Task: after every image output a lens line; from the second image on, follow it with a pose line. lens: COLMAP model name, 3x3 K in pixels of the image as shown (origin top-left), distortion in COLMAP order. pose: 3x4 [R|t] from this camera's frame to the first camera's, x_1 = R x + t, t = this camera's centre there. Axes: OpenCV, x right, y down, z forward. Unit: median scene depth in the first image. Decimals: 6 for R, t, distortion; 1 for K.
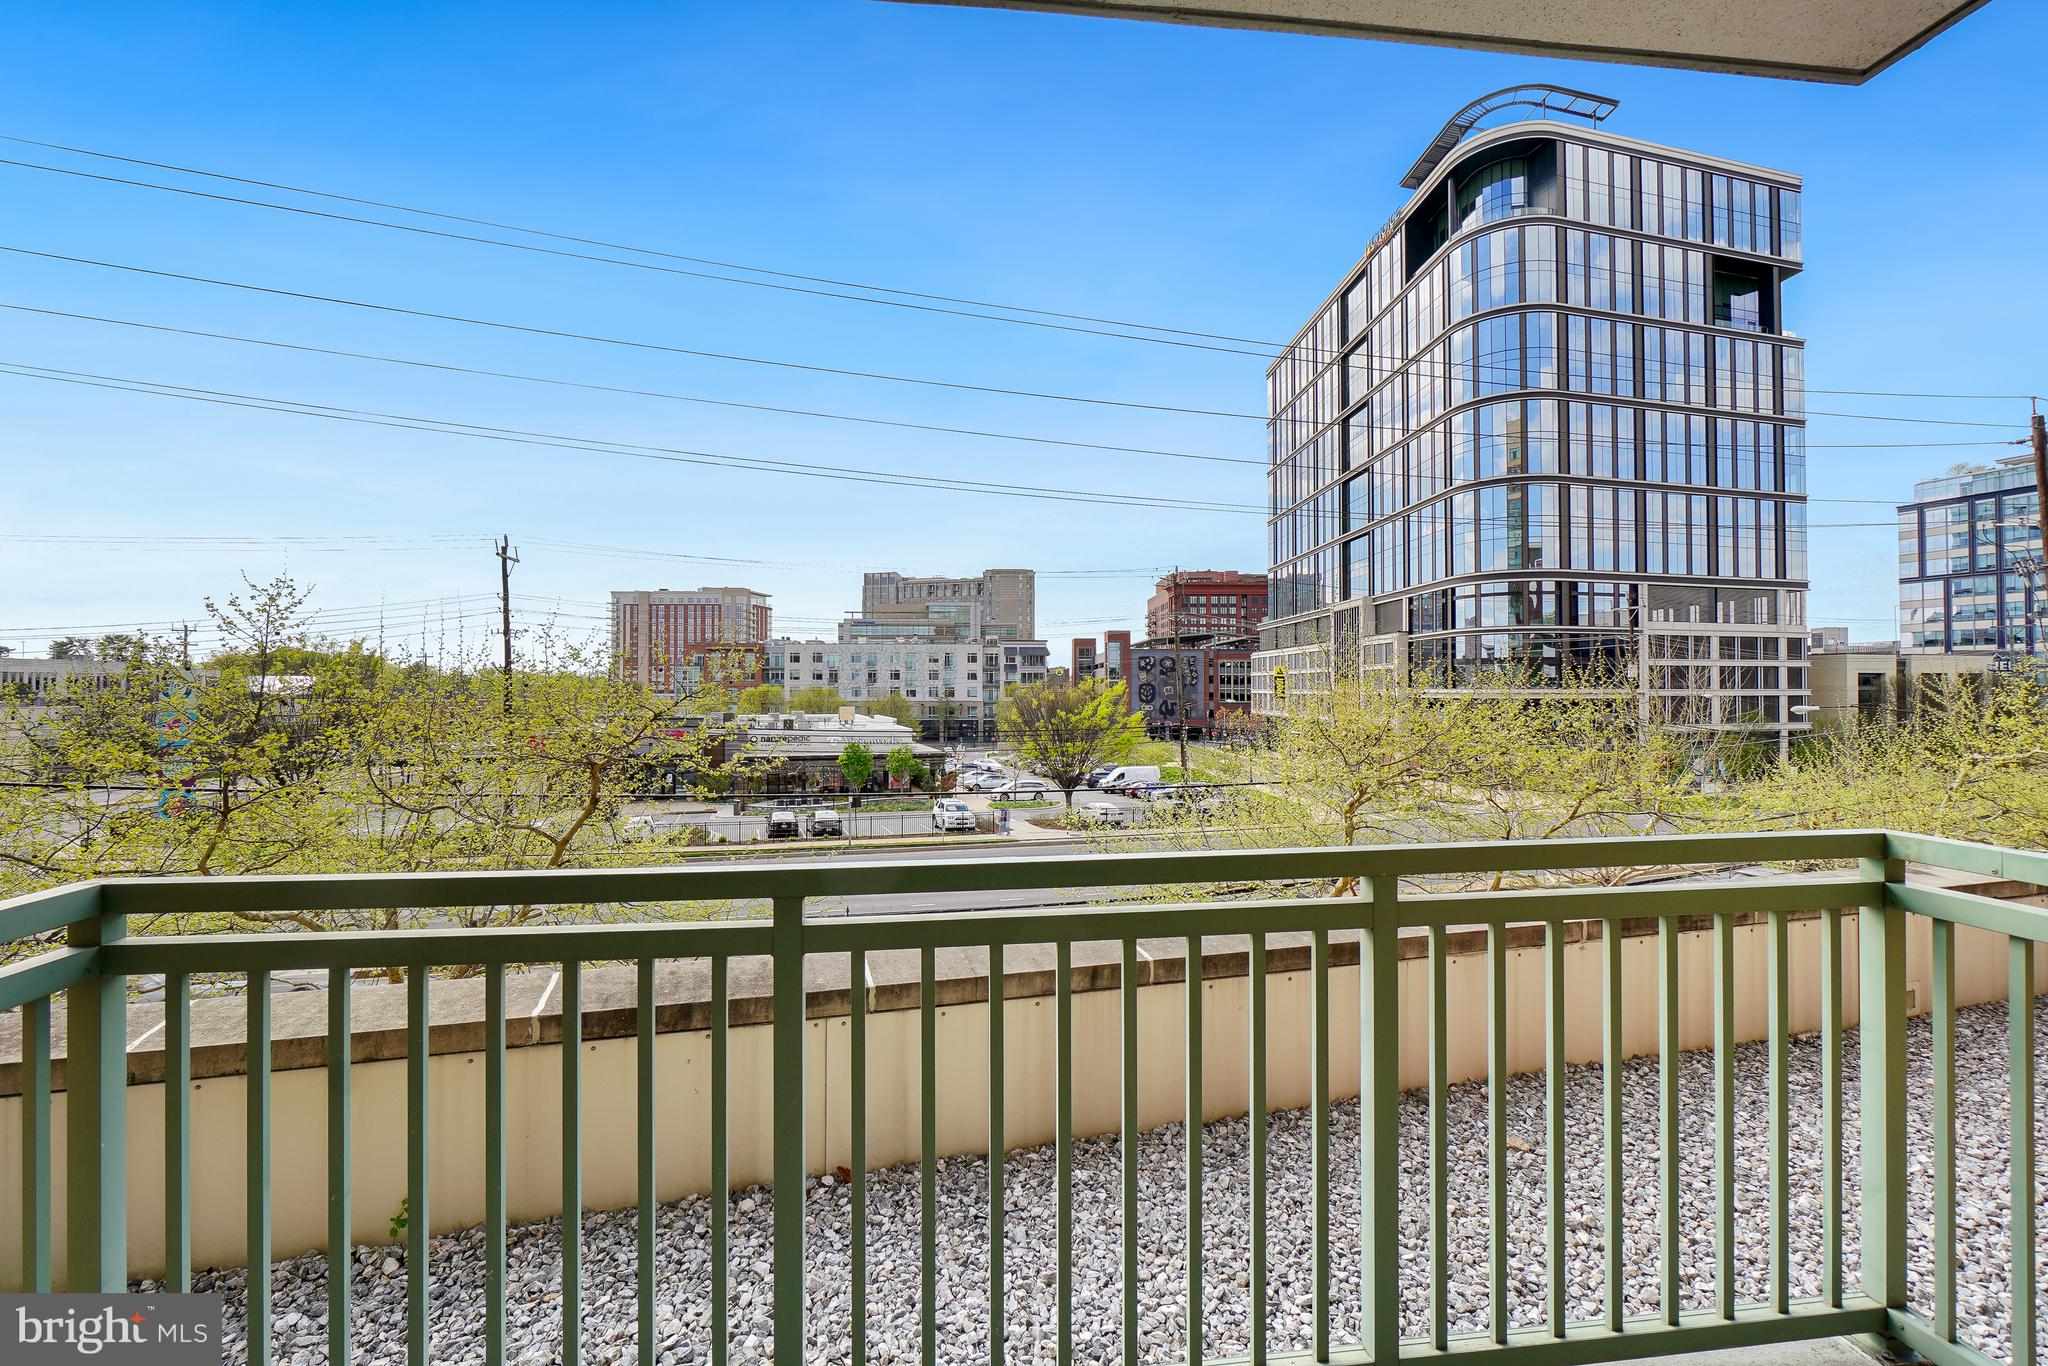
lens RADIAL K [[891.3, 0, 1019.2], [0, 891.3, 710.2], [0, 0, 1]] dist [-0.006490, -0.000381]
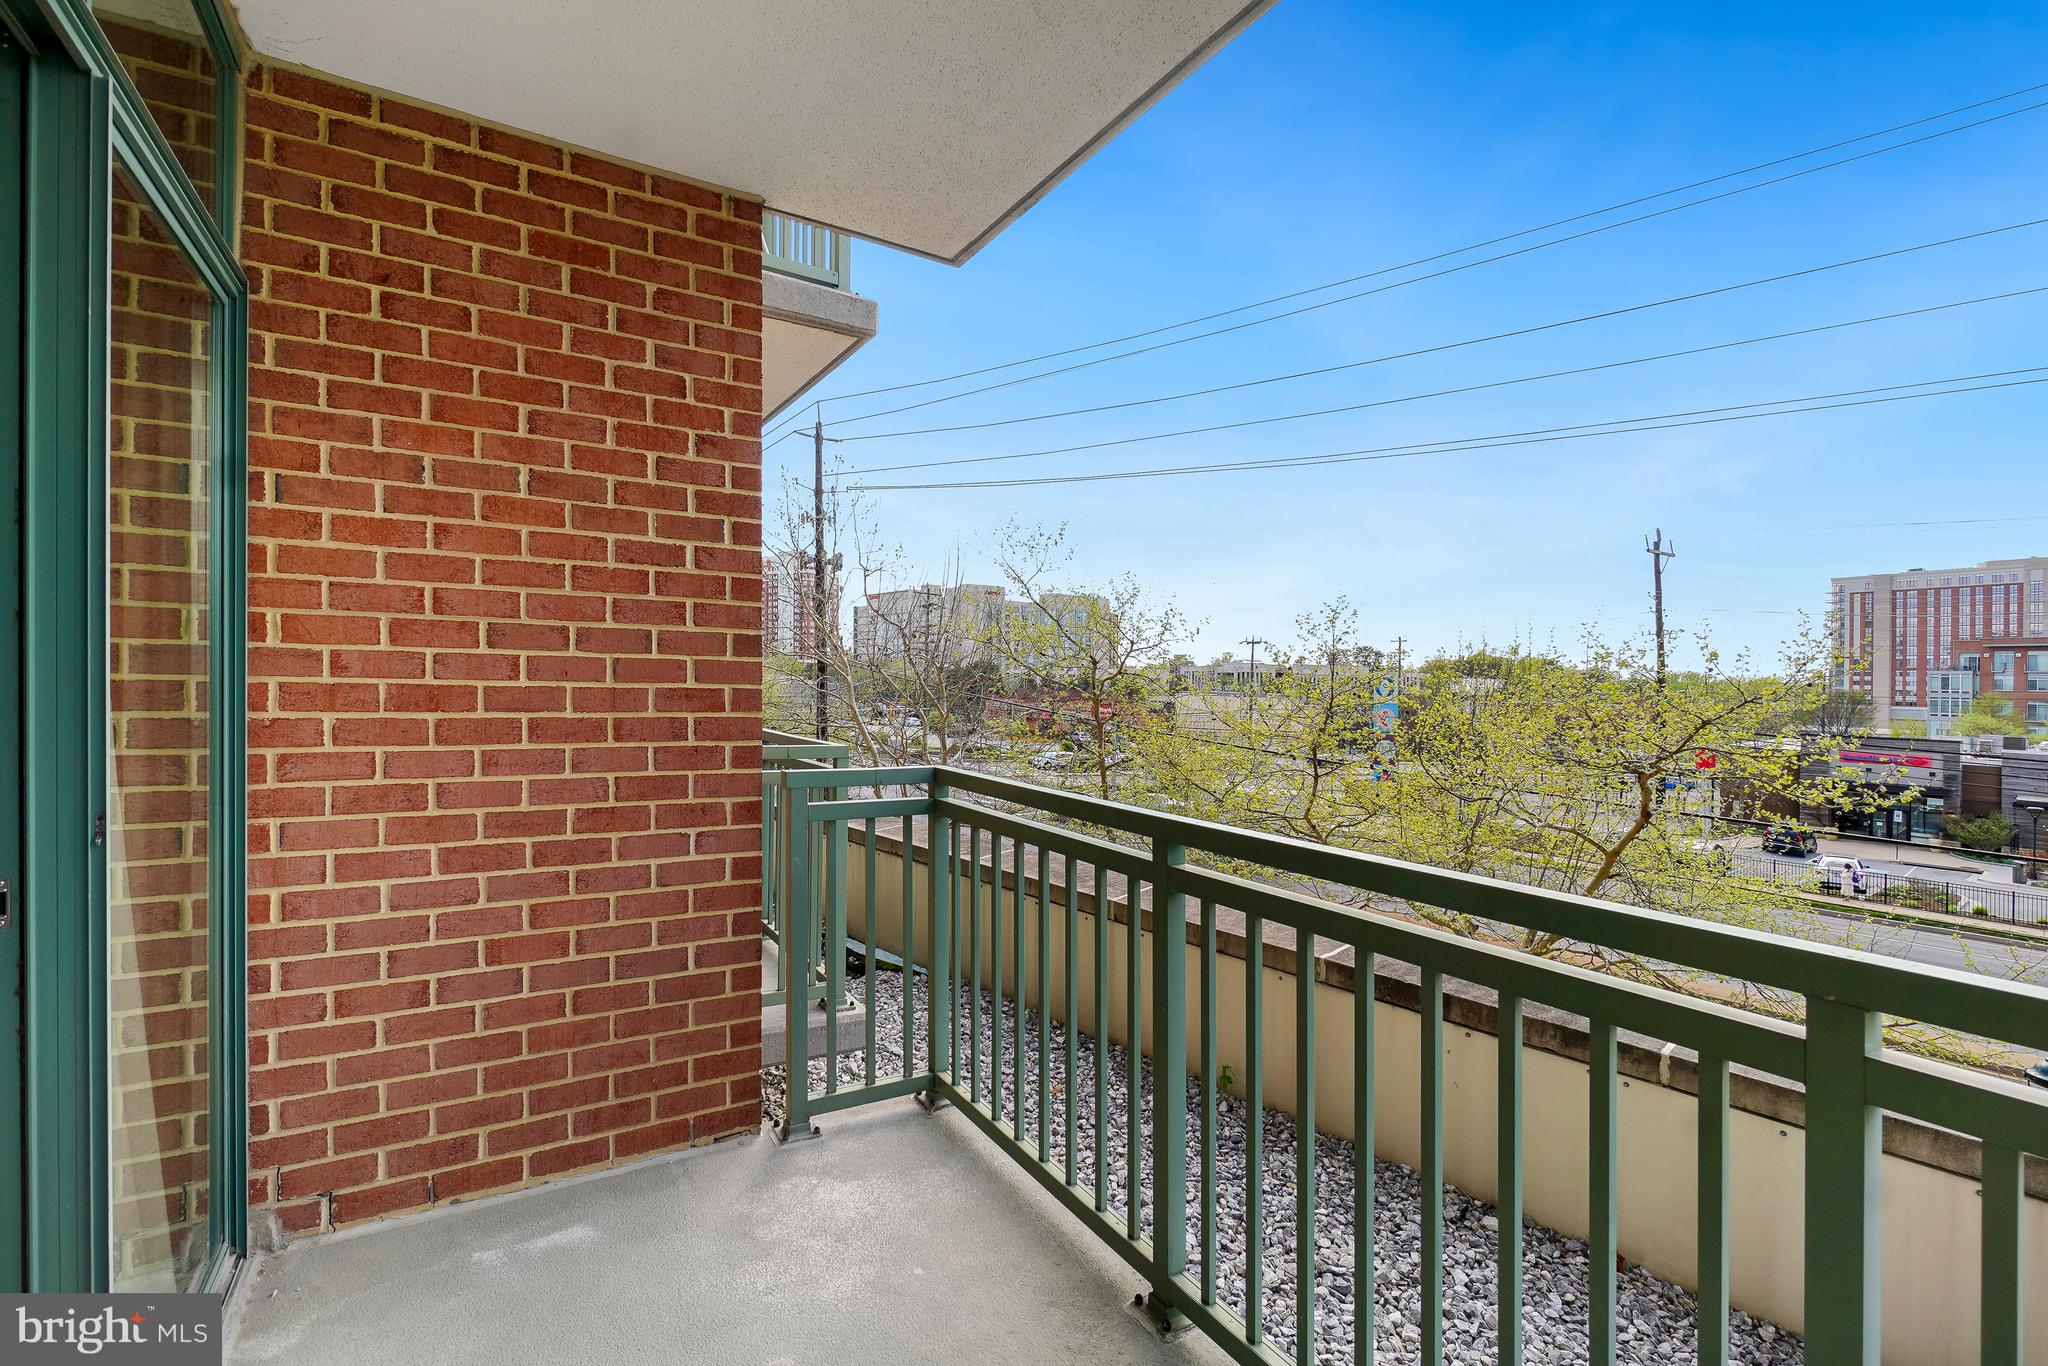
lens RADIAL K [[900.6, 0, 1024.0], [0, 900.6, 683.0], [0, 0, 1]] dist [-0.008192, -0.000387]
pose [[0.412958, 0.013968, -0.910643, 0.451476], [-0.044889, 0.998979, -0.005034, -0.003926], [0.909643, 0.042957, 0.413164, 0.134091]]
